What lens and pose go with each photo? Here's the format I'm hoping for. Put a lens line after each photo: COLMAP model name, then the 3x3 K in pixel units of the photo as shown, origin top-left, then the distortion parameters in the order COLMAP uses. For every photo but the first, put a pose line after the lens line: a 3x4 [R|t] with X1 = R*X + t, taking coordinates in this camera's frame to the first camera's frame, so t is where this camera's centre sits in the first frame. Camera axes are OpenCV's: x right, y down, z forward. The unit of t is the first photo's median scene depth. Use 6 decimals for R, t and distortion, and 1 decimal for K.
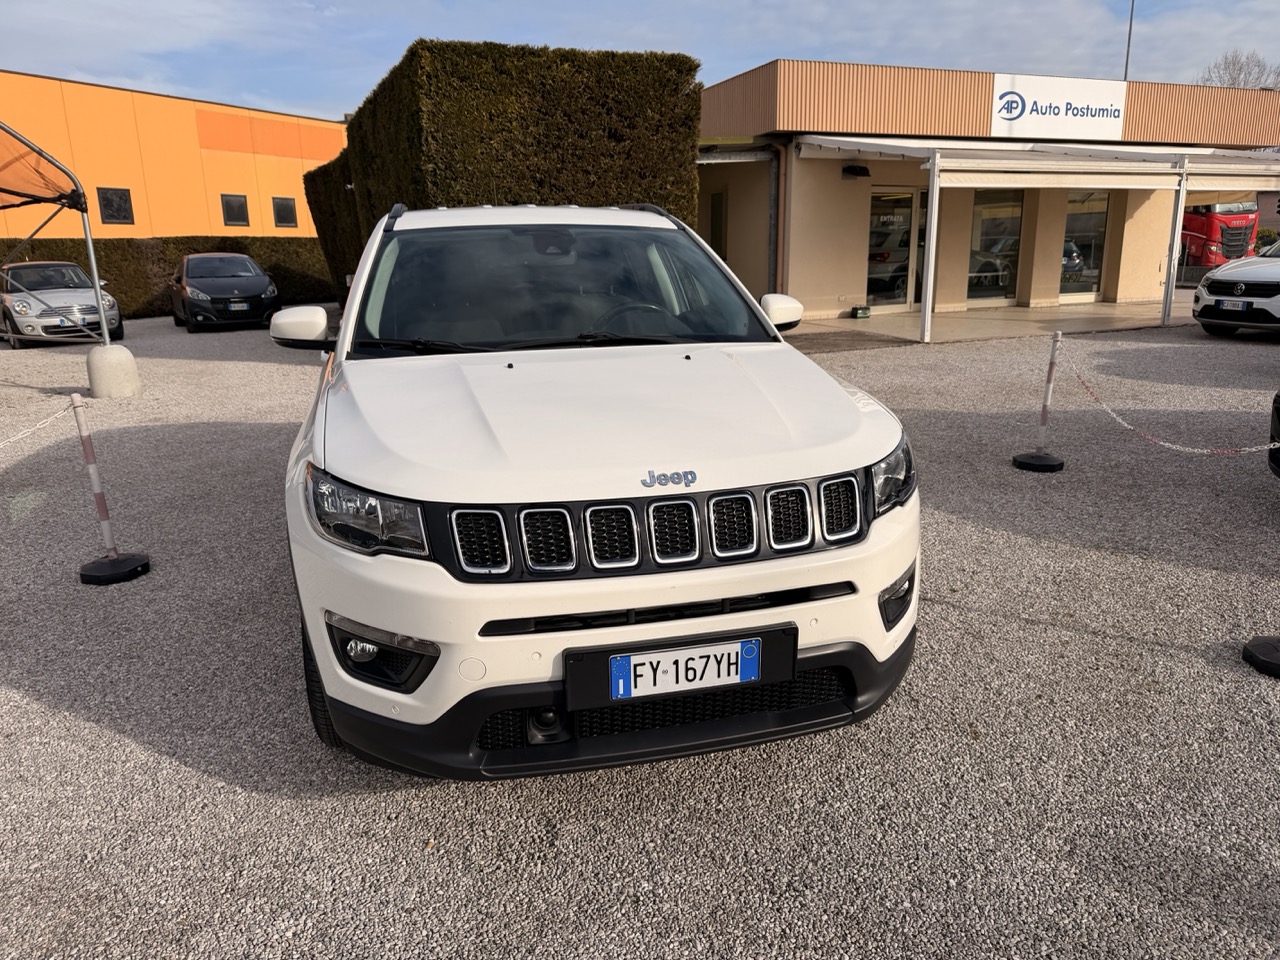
lens RADIAL K [[904.9, 0, 643.8], [0, 904.9, 479.5], [0, 0, 1]] dist [0.131370, -0.229365]
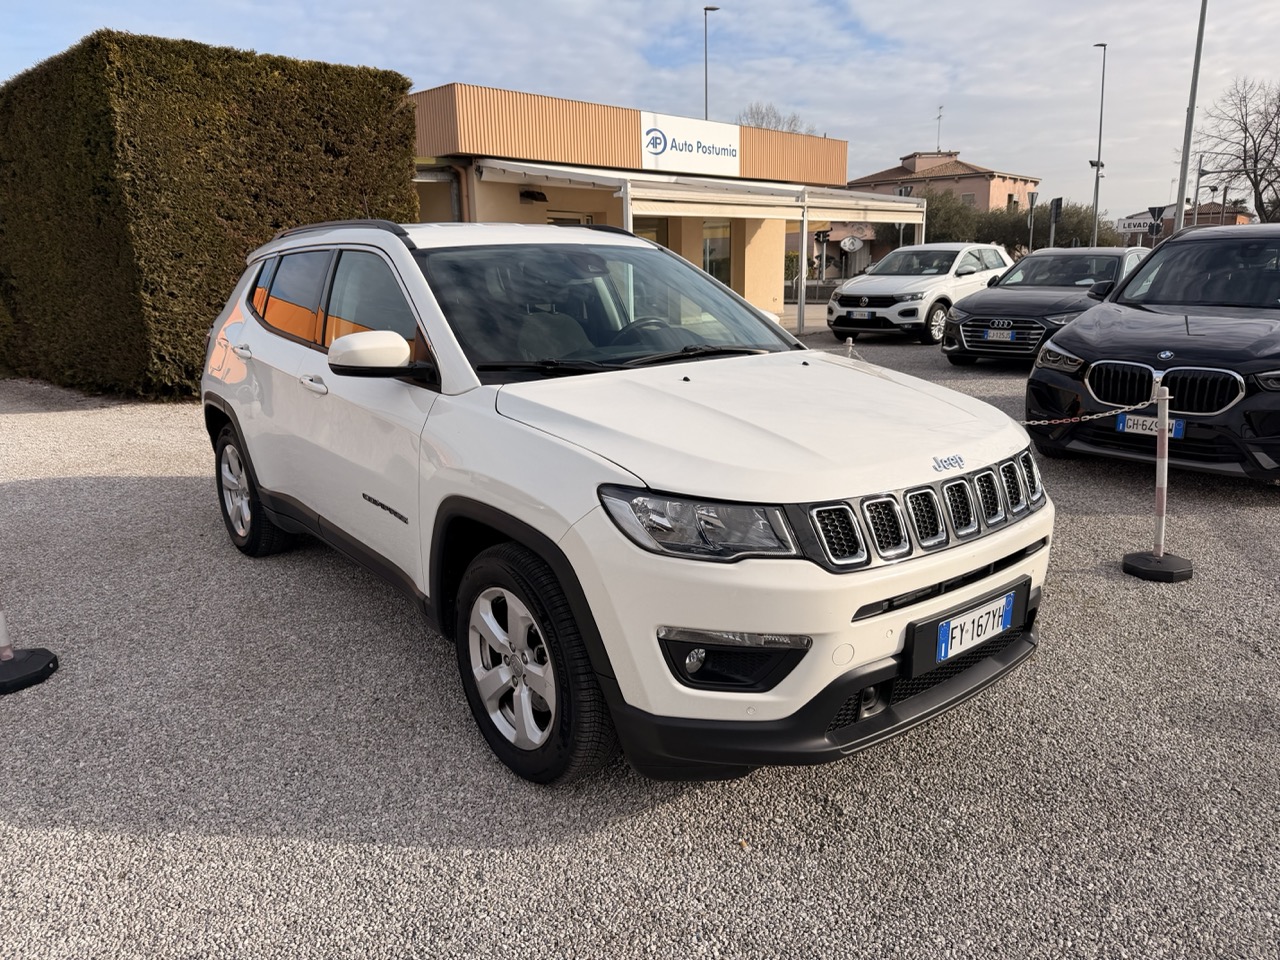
lens RADIAL K [[922.4, 0, 637.4], [0, 922.4, 474.8], [0, 0, 1]] dist [0.032330, -0.026116]
pose [[0.909459, -0.092664, 0.405337, -0.170079], [0.104386, 0.994513, -0.006856, -0.004128], [-0.402477, 0.048547, 0.914142, 0.019203]]
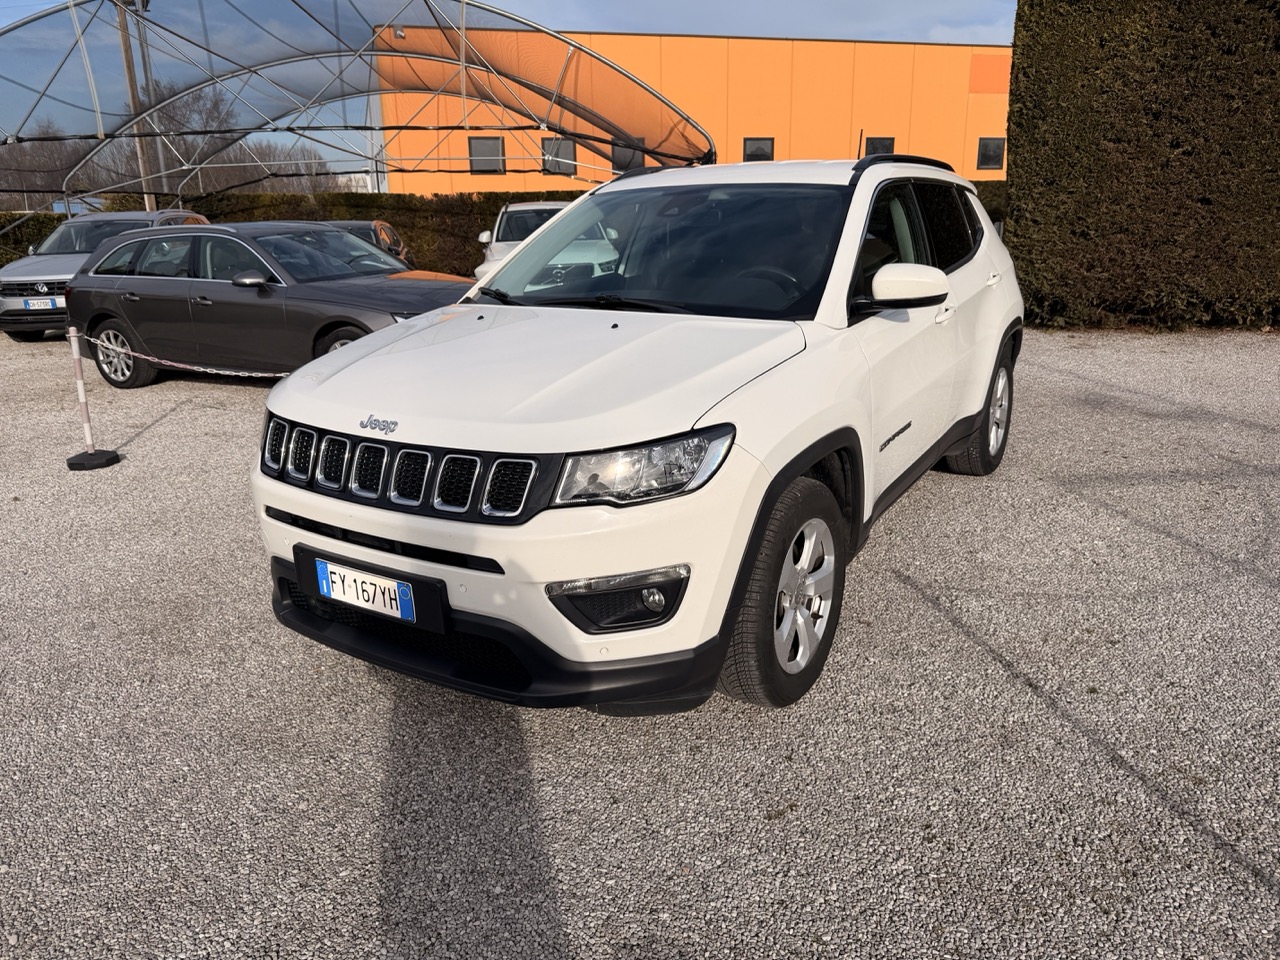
lens RADIAL K [[922.4, 0, 637.4], [0, 922.4, 474.8], [0, 0, 1]] dist [0.032330, -0.026116]
pose [[0.683466, 0.210827, -0.698875, 0.226725], [-0.174231, 0.976830, 0.124287, -0.029573], [0.708884, 0.036819, 0.704363, 0.088170]]
